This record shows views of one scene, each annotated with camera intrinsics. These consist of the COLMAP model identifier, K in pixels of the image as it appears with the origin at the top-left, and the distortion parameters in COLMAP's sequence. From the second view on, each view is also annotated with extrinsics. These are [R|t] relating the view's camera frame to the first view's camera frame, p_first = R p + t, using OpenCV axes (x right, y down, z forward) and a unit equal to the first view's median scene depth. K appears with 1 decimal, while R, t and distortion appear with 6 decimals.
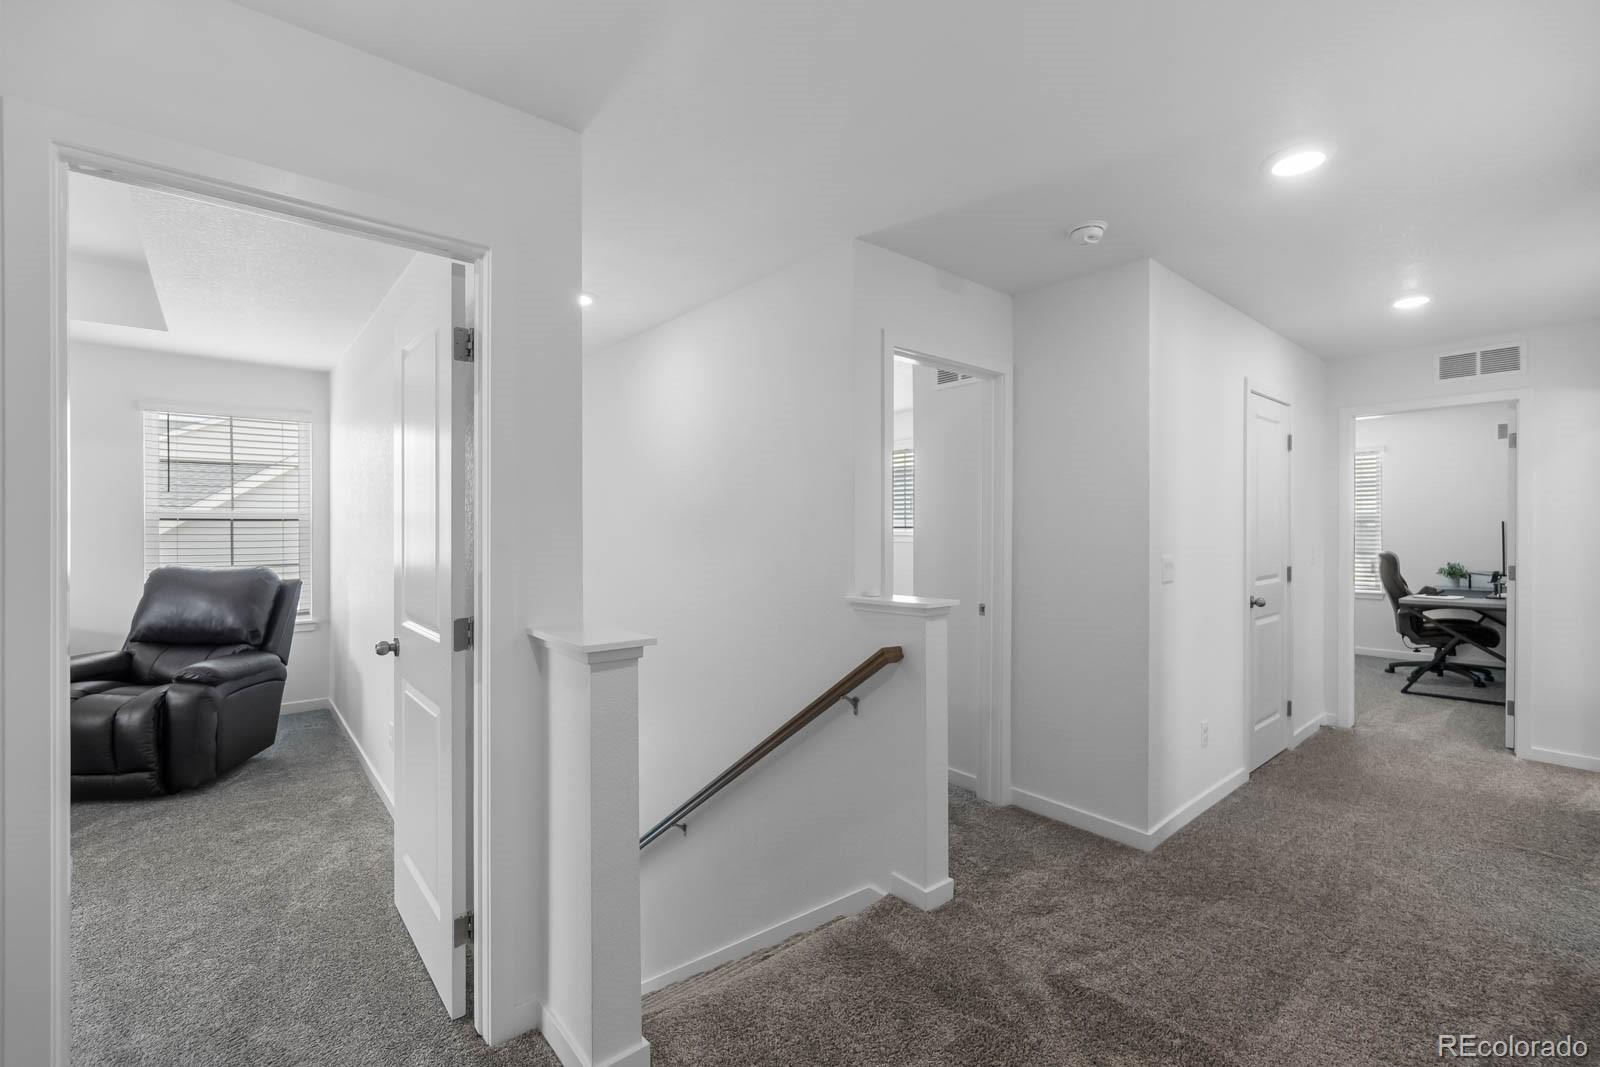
lens RADIAL K [[689.0, 0, 800.0], [0, 689.0, 533.5], [0, 0, 1]] dist [-0.002909, -0.000531]
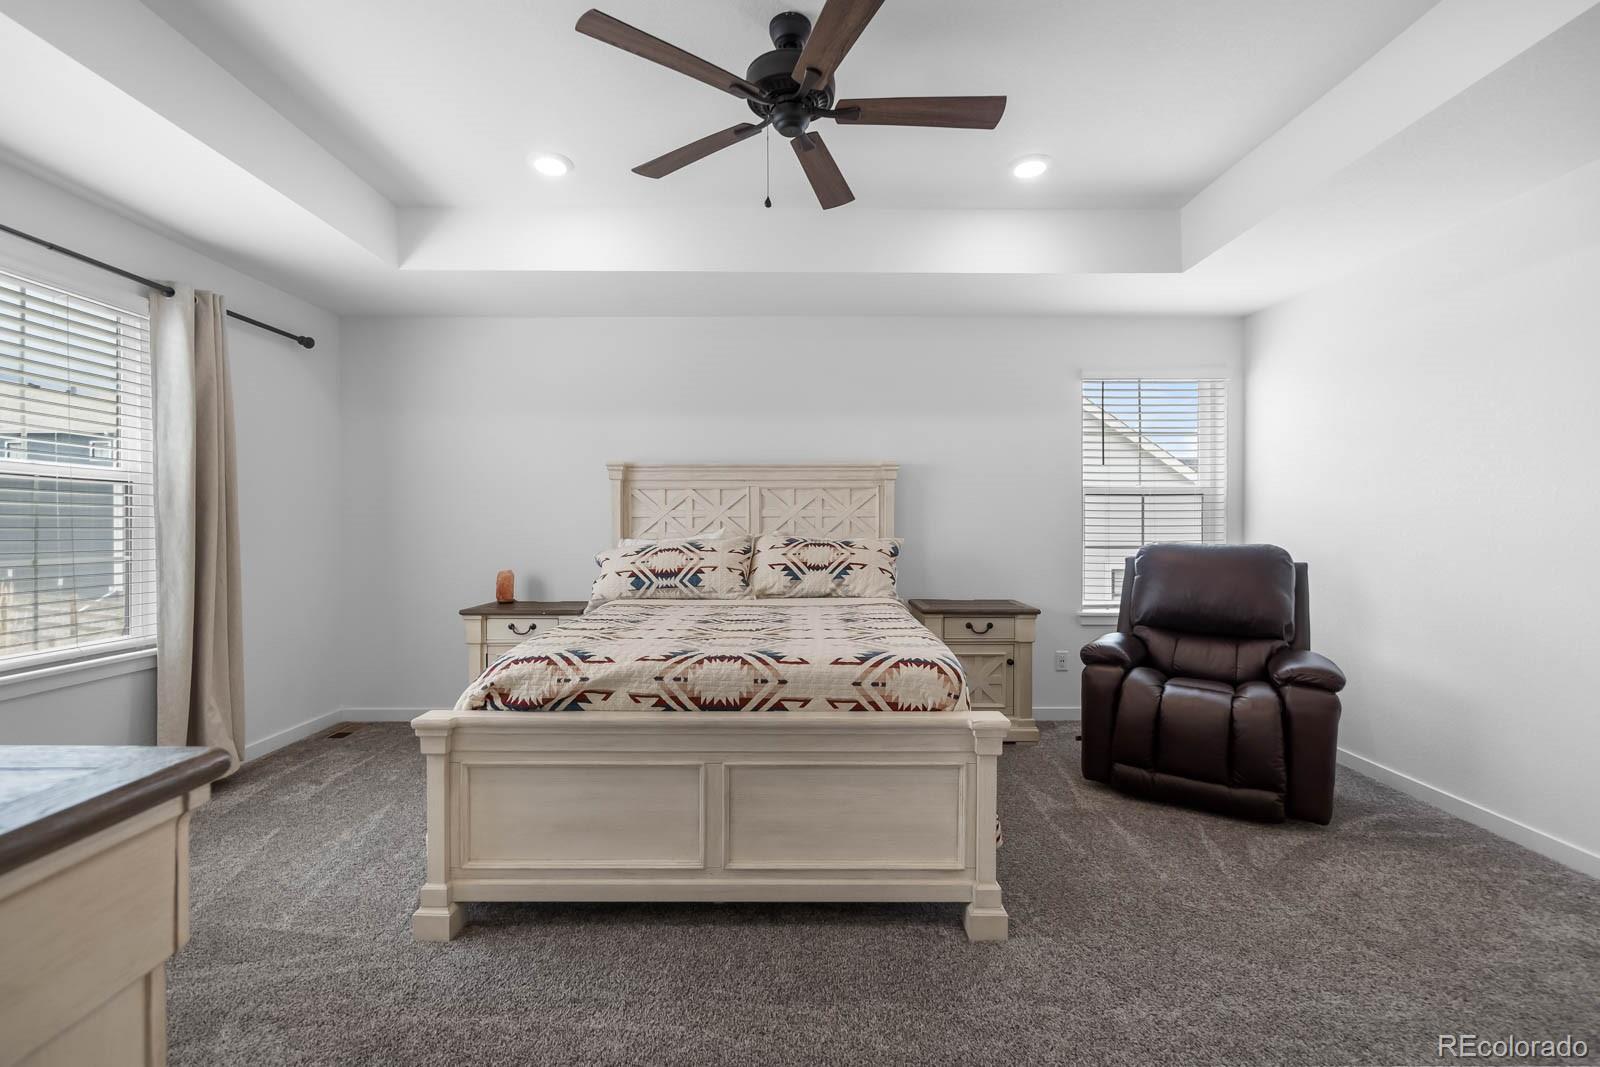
lens RADIAL K [[696.9, 0, 797.4], [0, 696.9, 527.3], [0, 0, 1]] dist [-0.001248, -0.000142]
pose [[0.770918, 0.004300, -0.636919, -0.726616], [-0.006543, 0.999978, -0.001169, 0.033381], [0.636900, 0.005069, 0.770930, 0.004483]]
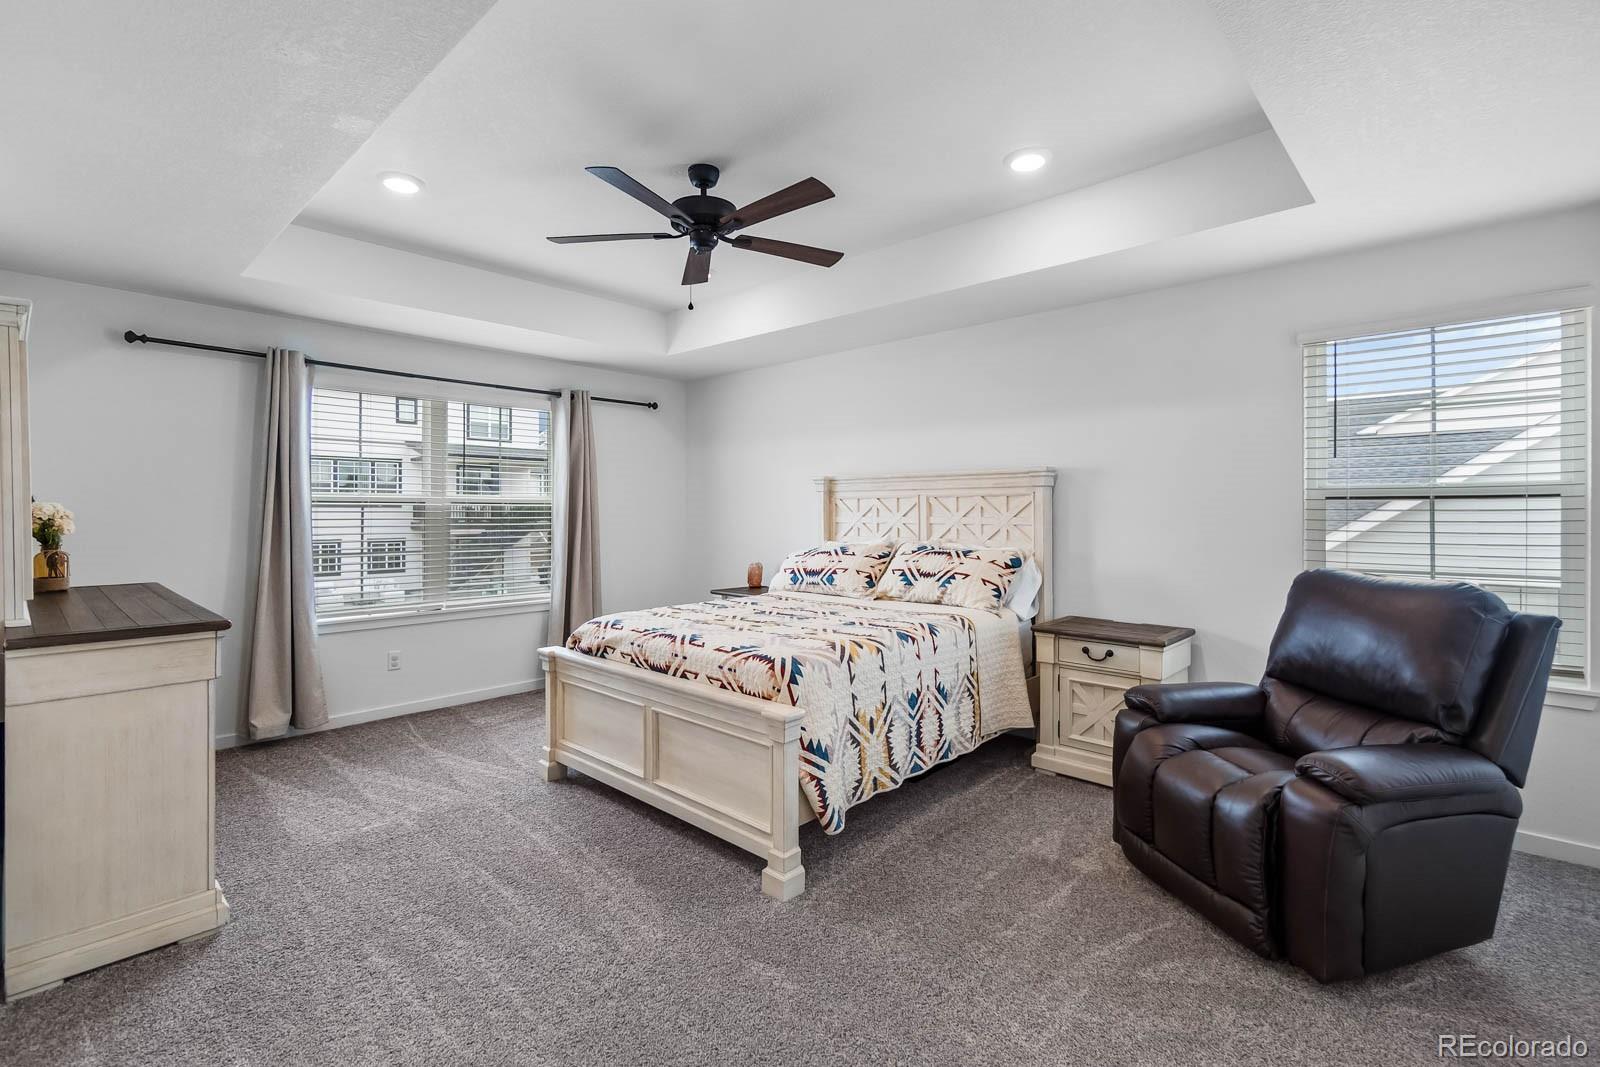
lens RADIAL K [[732.2, 0, 796.4], [0, 732.2, 506.6], [0, 0, 1]] dist [0.002207, 0.000608]
pose [[0.119686, -0.002773, -0.992808, -0.296868], [-0.007980, 0.999961, -0.003755, -0.005055], [0.992780, 0.008371, 0.119659, 0.435968]]
